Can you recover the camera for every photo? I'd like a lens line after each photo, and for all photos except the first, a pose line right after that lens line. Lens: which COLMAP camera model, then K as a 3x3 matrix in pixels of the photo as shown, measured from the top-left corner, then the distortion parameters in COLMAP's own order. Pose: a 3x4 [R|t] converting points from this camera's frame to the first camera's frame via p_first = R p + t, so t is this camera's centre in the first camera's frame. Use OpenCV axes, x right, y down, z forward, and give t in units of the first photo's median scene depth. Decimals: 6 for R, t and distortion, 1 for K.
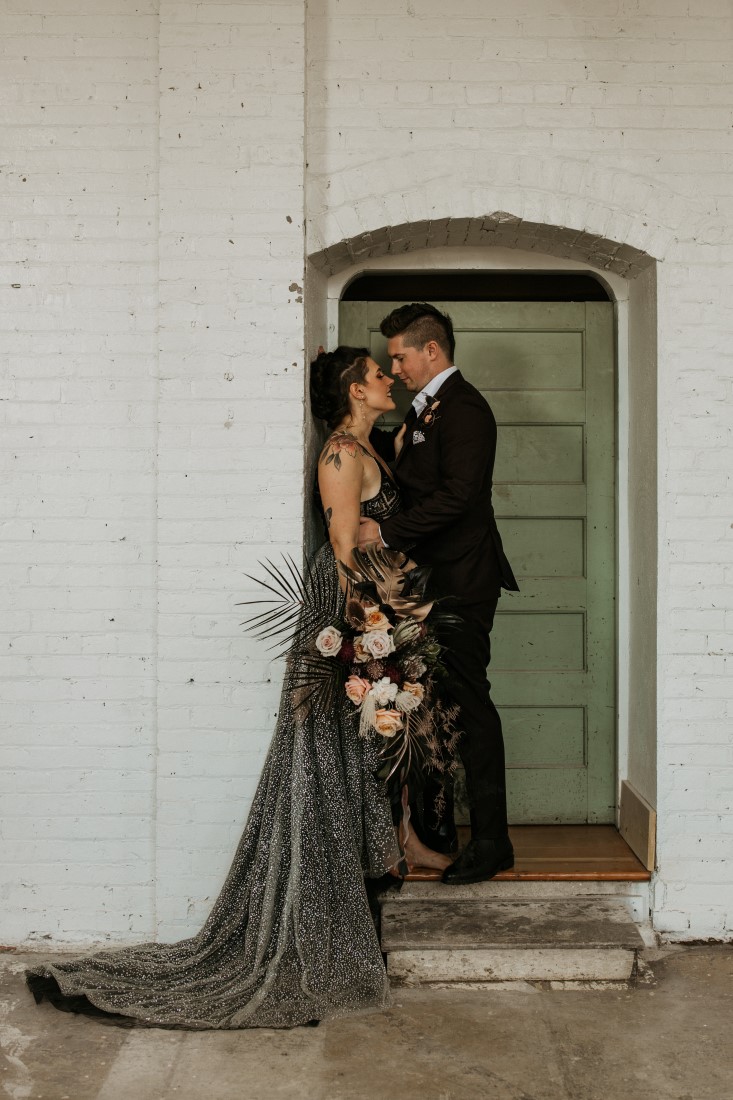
lens RADIAL K [[1107.3, 0, 419.1], [0, 1107.3, 537.3], [0, 0, 1]] dist [0.003155, 0.000000]
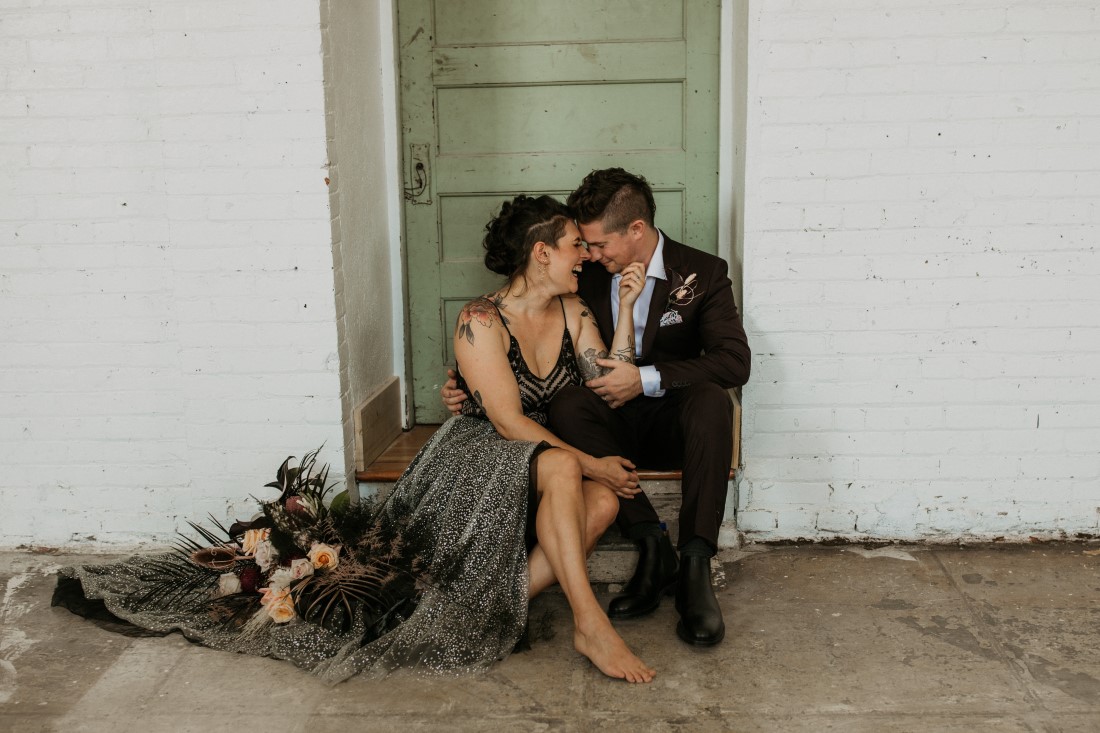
lens RADIAL K [[1107.3, 0, 548.8], [0, 1107.3, 365.8], [0, 0, 1]] dist [0.003155, 0.000000]
pose [[0.997192, -0.012531, -0.073831, 0.135464], [0.027063, 0.979572, 0.199264, 0.033698], [0.069826, -0.200702, 0.977161, 0.120024]]
